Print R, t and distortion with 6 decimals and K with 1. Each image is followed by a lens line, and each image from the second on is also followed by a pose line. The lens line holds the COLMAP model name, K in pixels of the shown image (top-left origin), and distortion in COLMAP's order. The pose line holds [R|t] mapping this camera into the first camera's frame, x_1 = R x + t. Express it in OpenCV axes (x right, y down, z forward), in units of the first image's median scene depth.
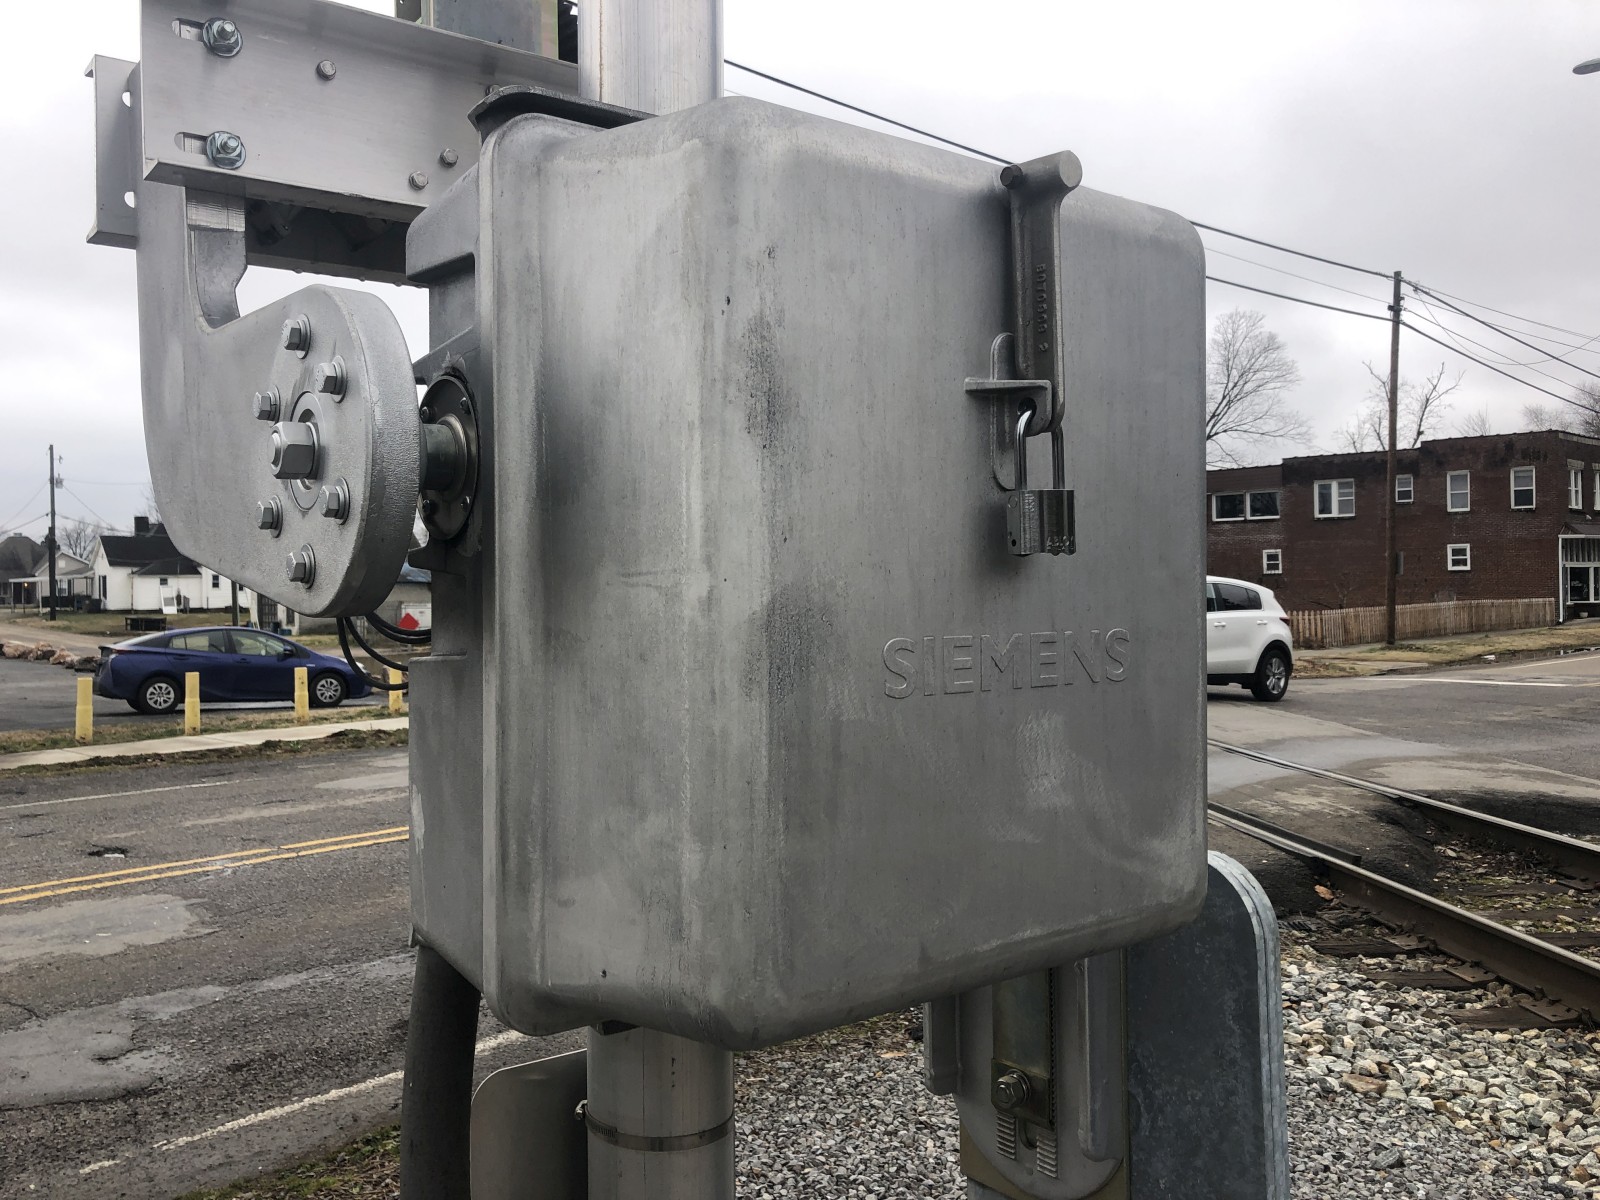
lens RADIAL K [[1303.2, 0, 784.5], [0, 1303.2, 566.6], [0, 0, 1]] dist [0.032829, -0.027690]
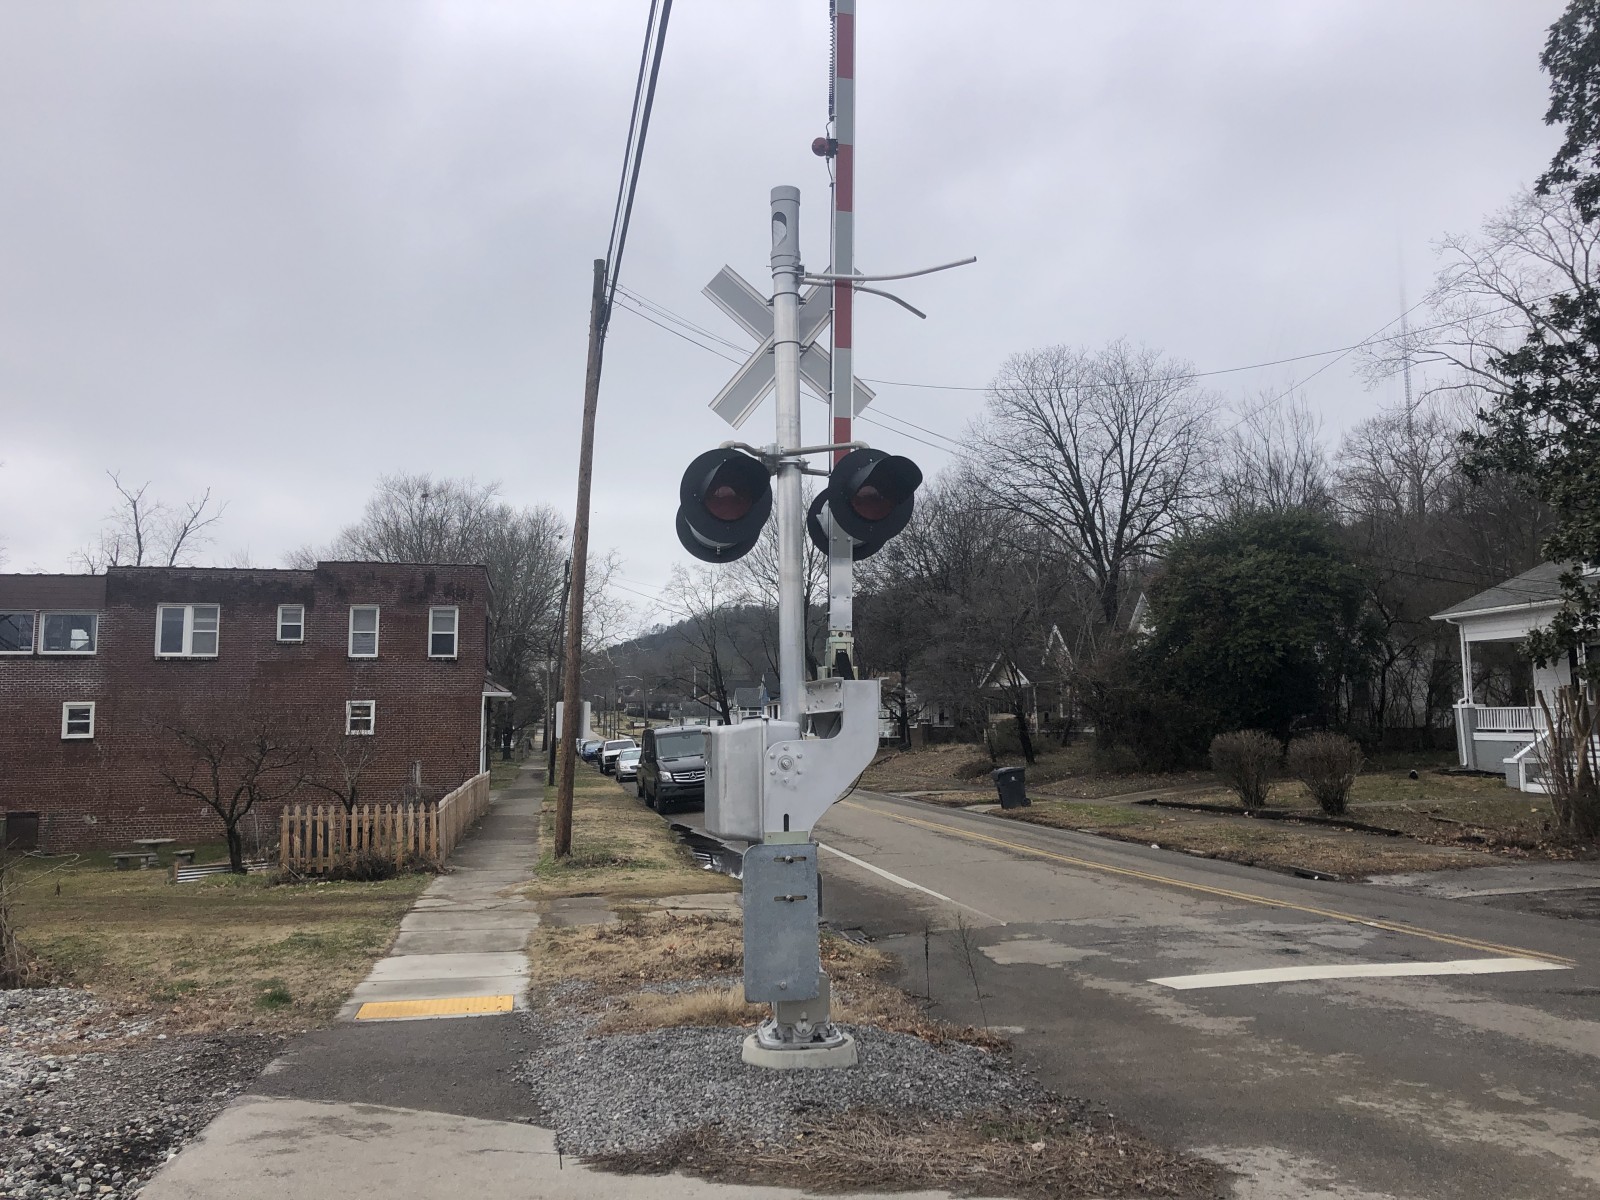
lens RADIAL K [[1303.2, 0, 790.5], [0, 1303.2, 599.0], [0, 0, 1]] dist [0.032829, -0.027690]
pose [[0.531419, 0.096225, 0.841626, 0.001836], [-0.009364, 0.994134, -0.107749, 0.003801], [-0.847057, 0.049379, 0.529203, 0.392240]]
